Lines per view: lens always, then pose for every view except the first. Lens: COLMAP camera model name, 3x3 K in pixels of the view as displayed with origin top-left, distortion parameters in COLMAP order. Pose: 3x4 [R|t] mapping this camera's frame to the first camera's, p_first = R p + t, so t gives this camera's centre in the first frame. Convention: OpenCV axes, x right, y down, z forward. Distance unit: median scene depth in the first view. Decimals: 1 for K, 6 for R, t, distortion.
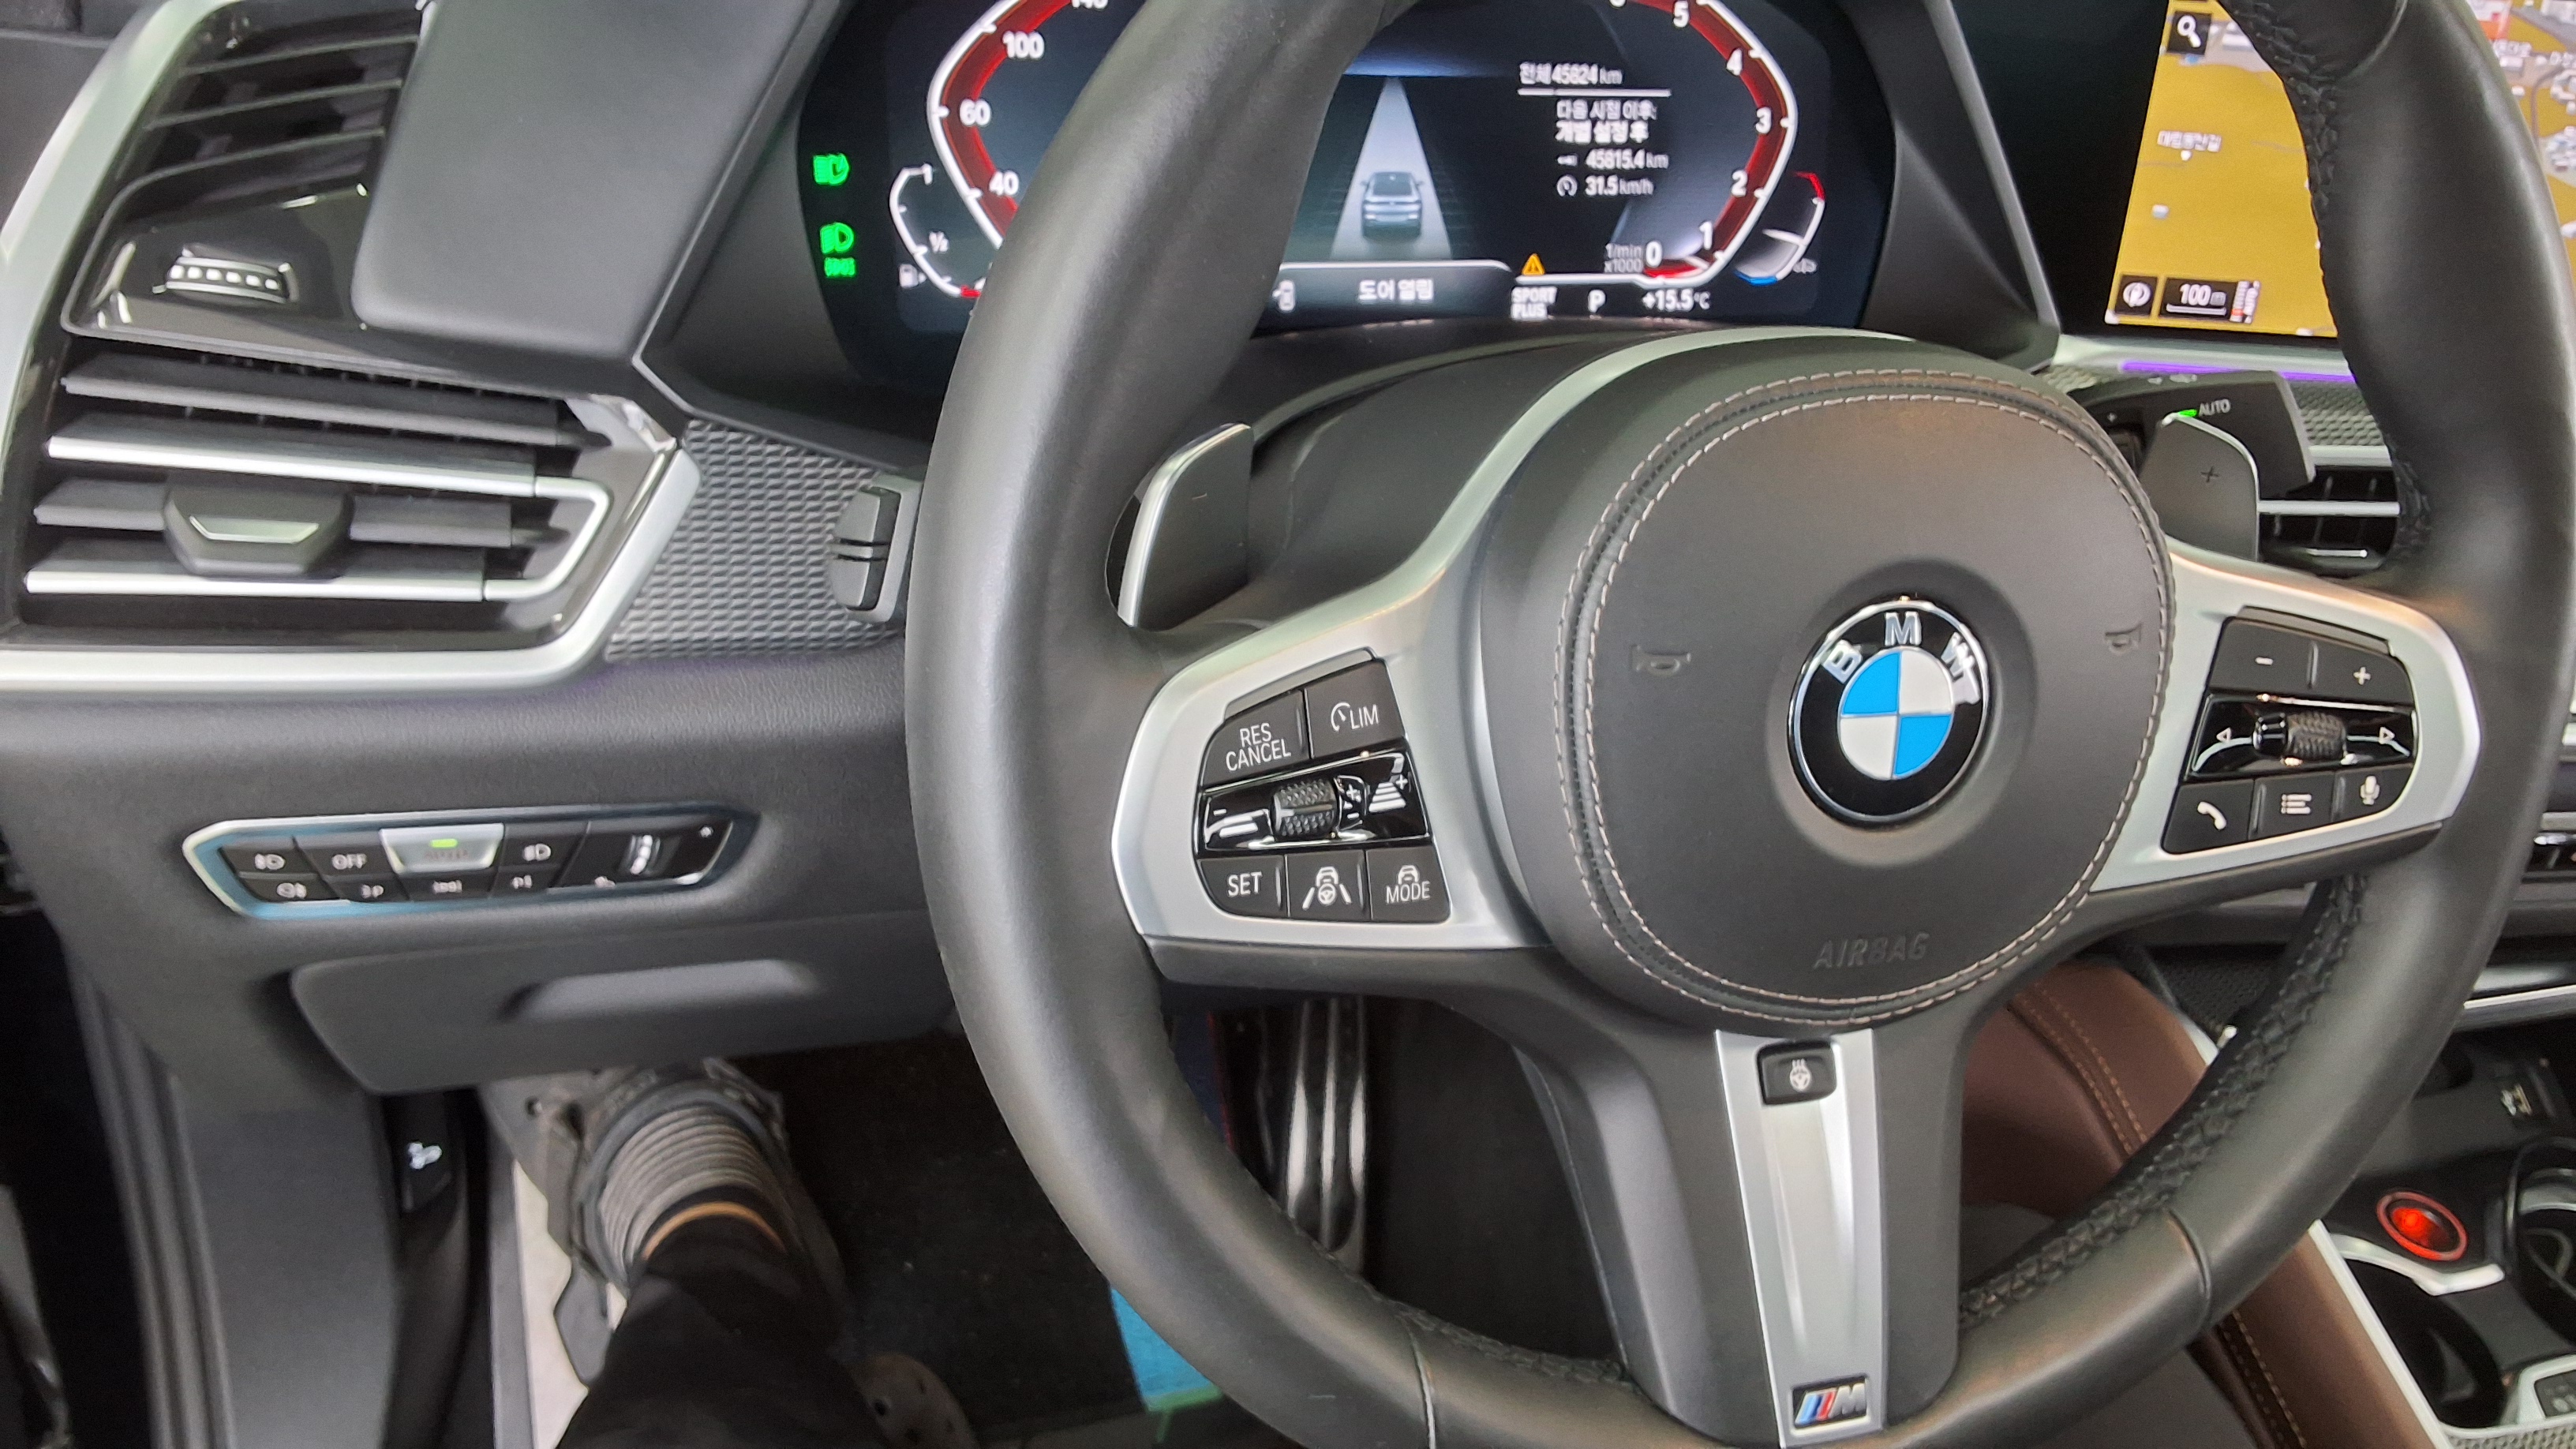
lens RADIAL K [[2037.6, 0, 1288.0], [0, 2037.6, 724.5], [0, 0, 1]] dist [0.142080, -0.225227]
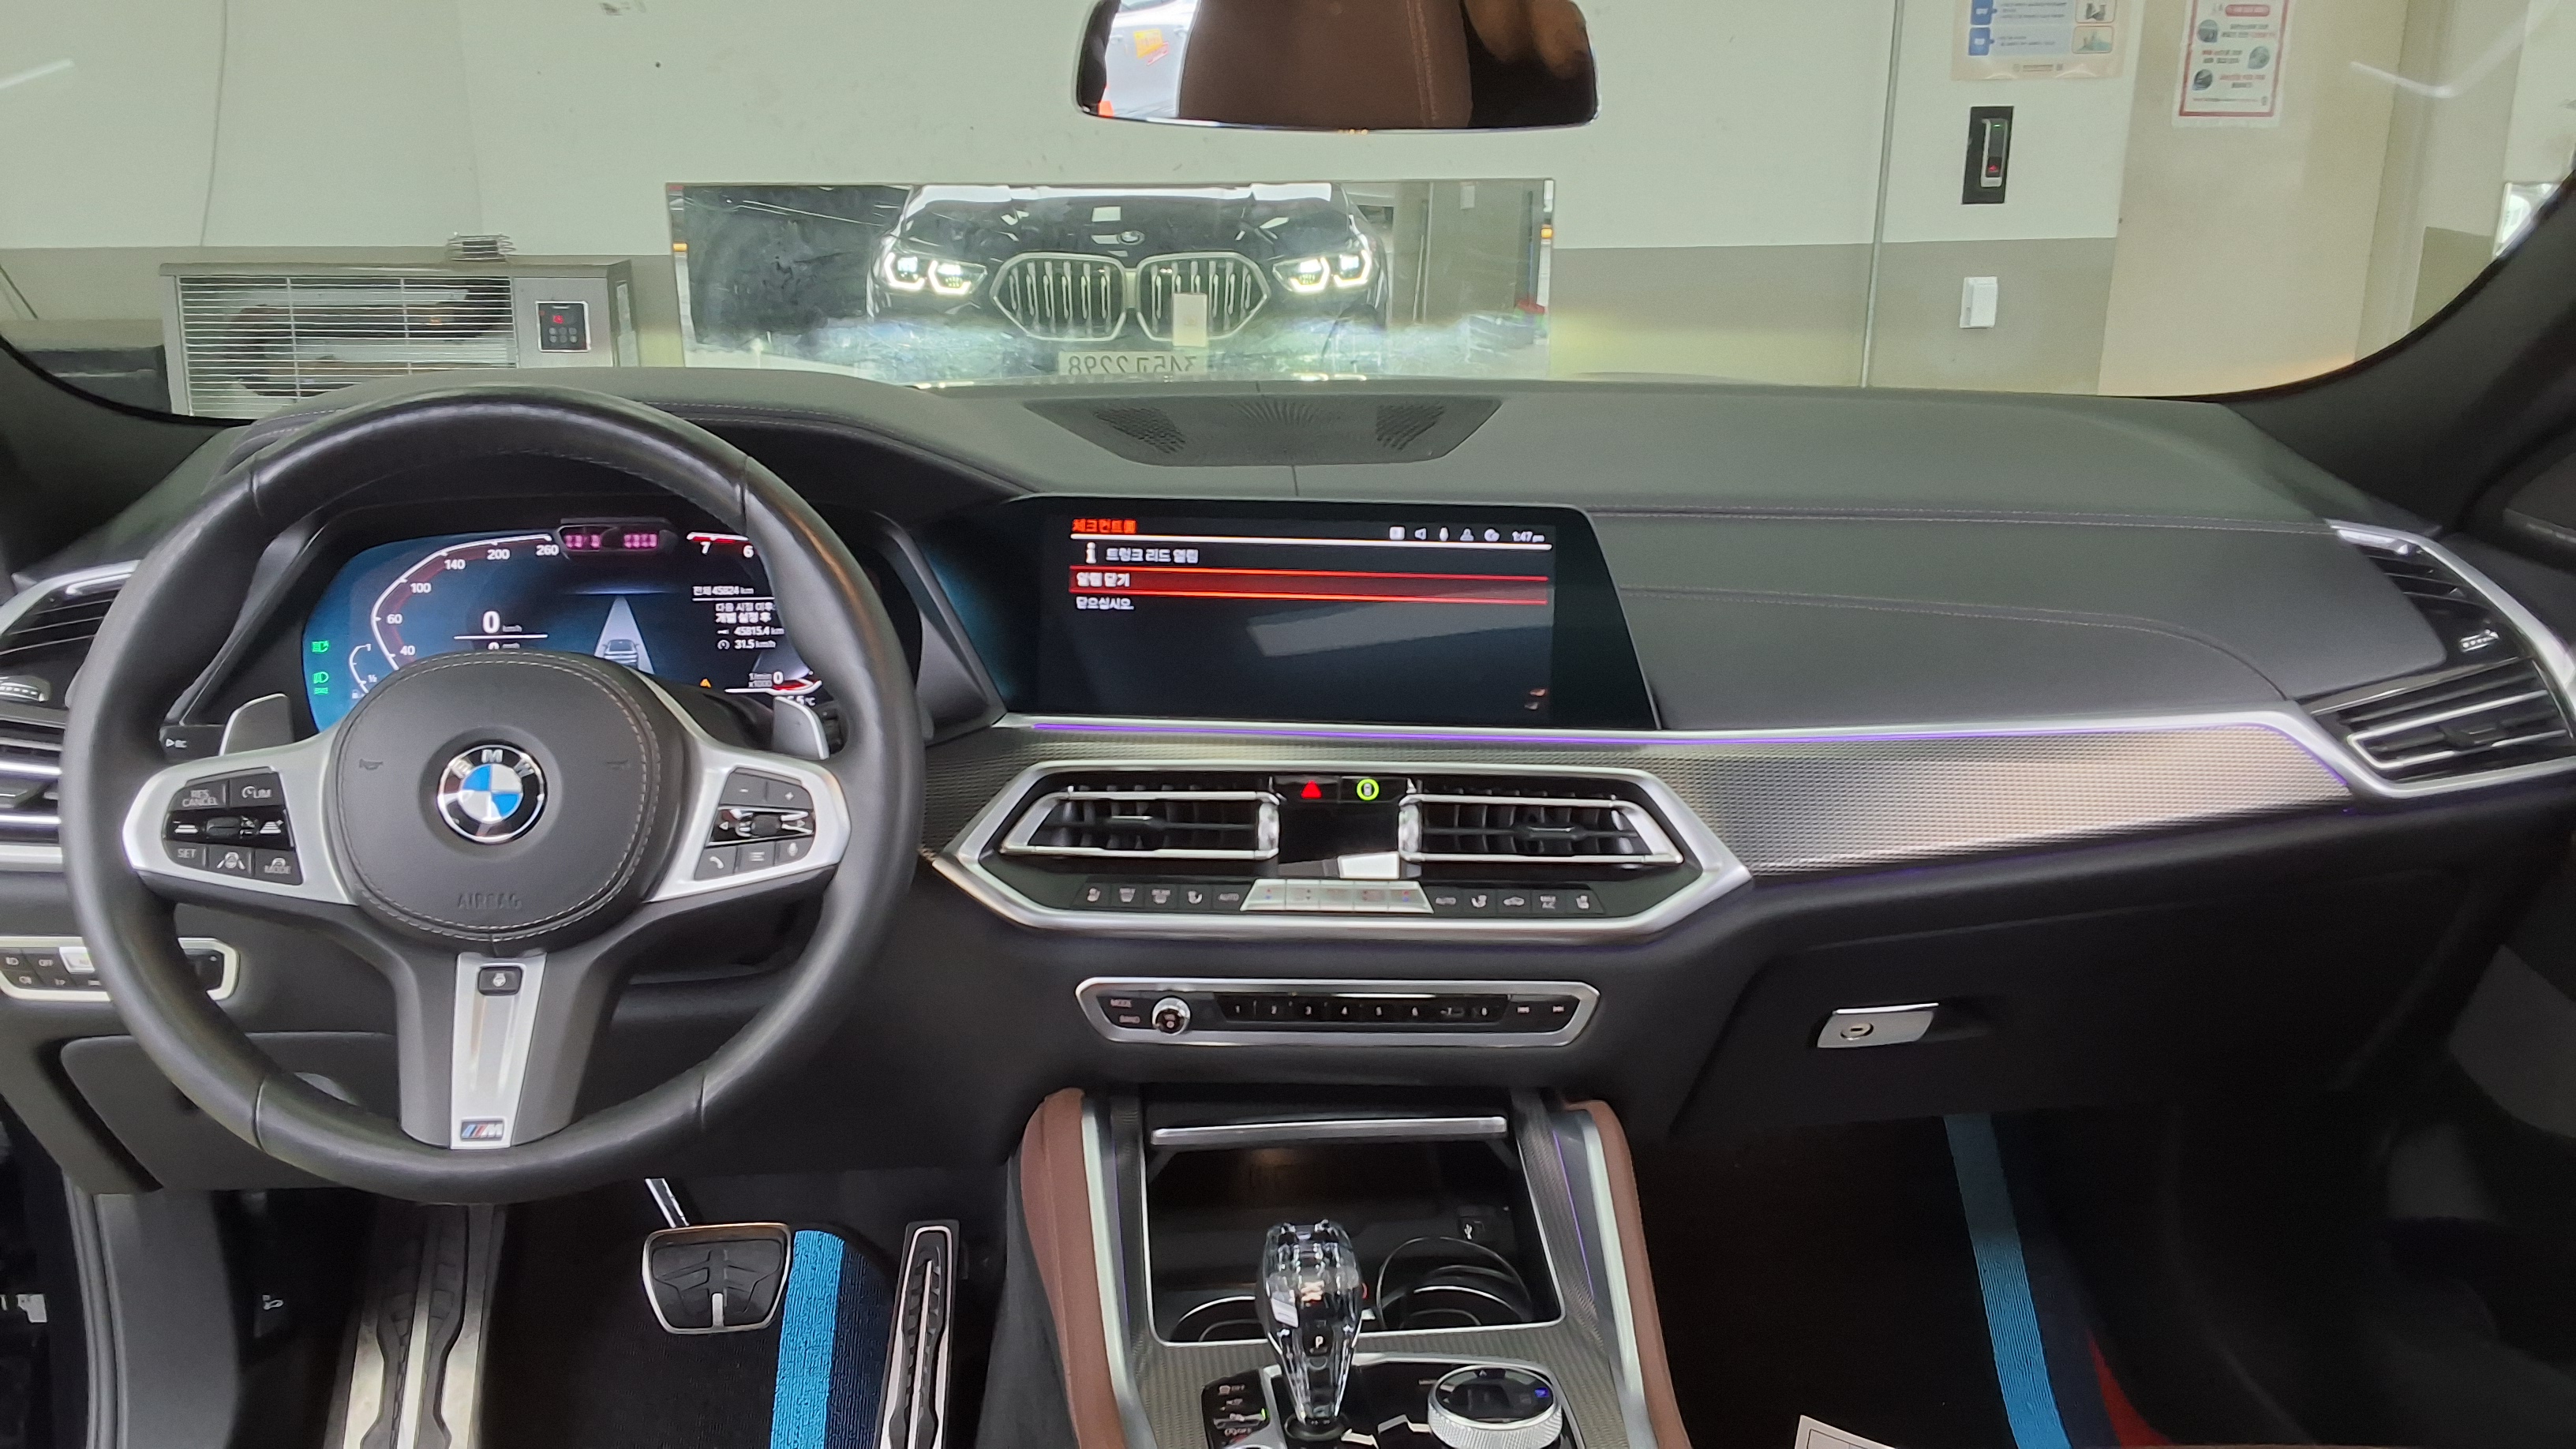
lens RADIAL K [[2037.6, 0, 1288.0], [0, 2037.6, 724.5], [0, 0, 1]] dist [0.142080, -0.225227]
pose [[0.966738, -0.058349, -0.249025, 1.121728], [-0.028046, 0.943577, -0.329964, 0.427787], [0.254228, 0.325973, 0.910555, -0.587481]]
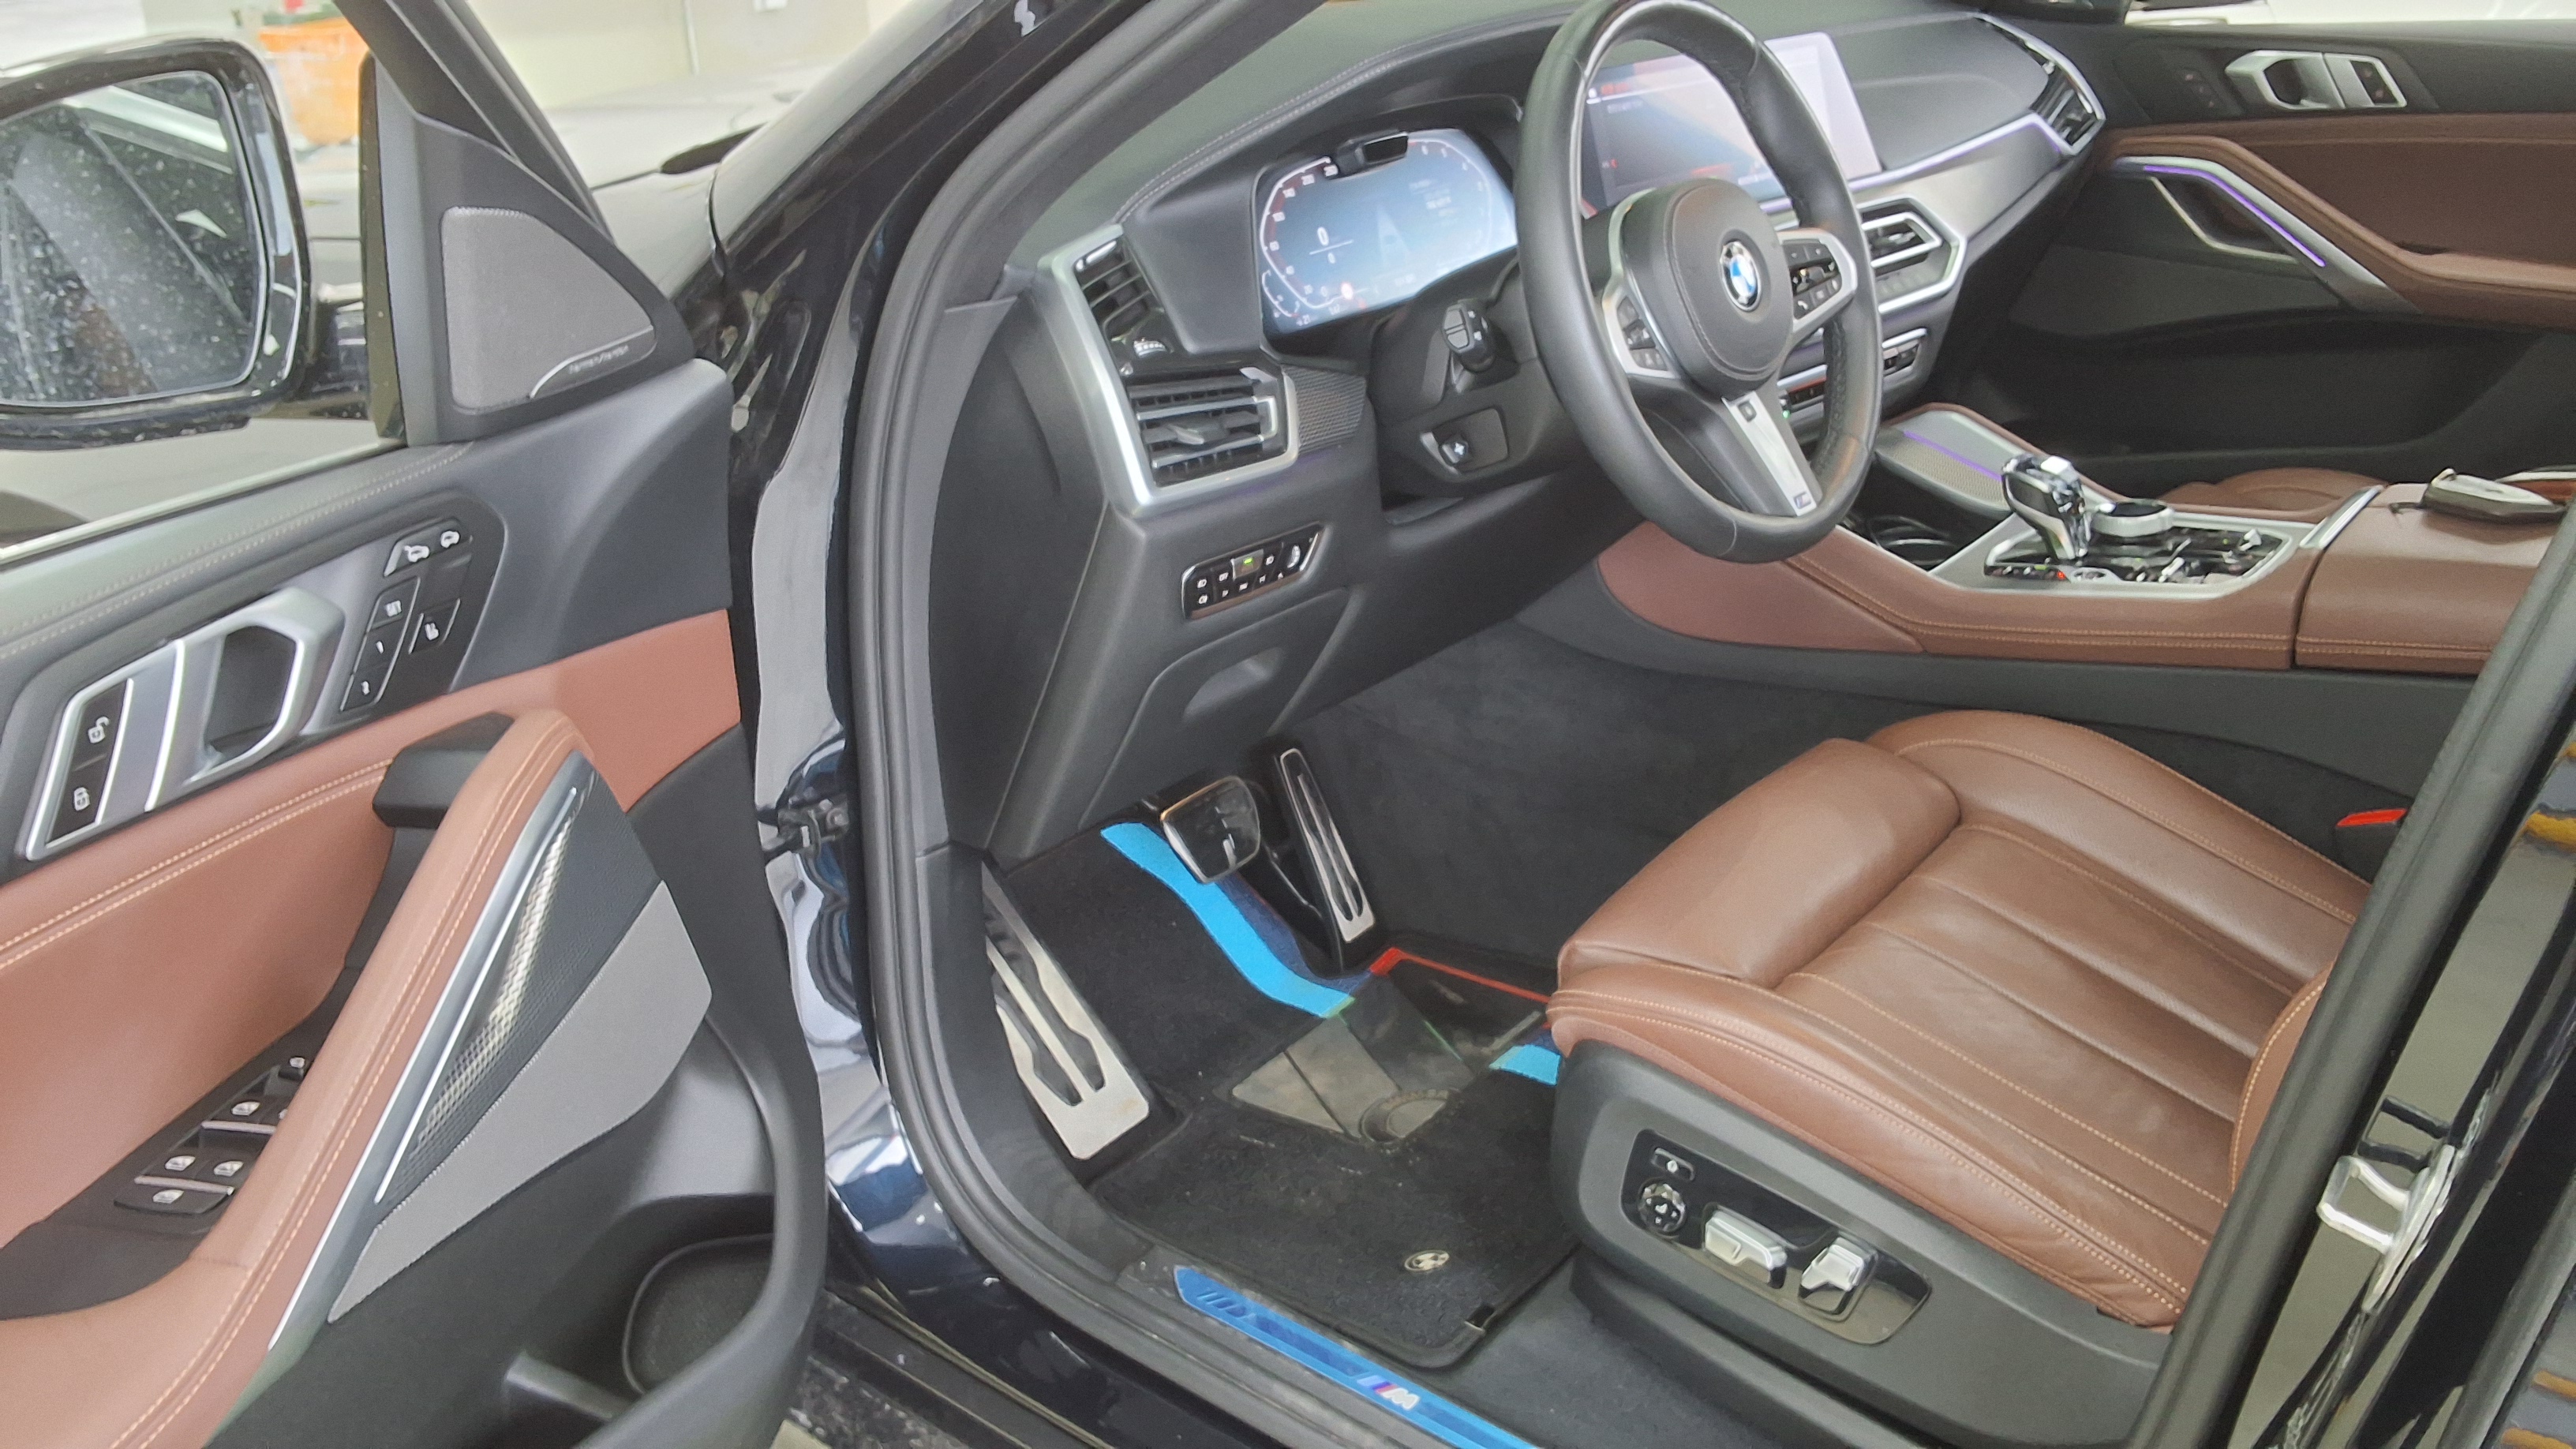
lens RADIAL K [[2037.6, 0, 1288.0], [0, 2037.6, 724.5], [0, 0, 1]] dist [0.142080, -0.225227]
pose [[0.832992, -0.362527, 0.417969, -1.240452], [0.425487, 0.902621, -0.065084, 0.350699], [-0.353672, 0.232055, 0.906127, -0.993718]]
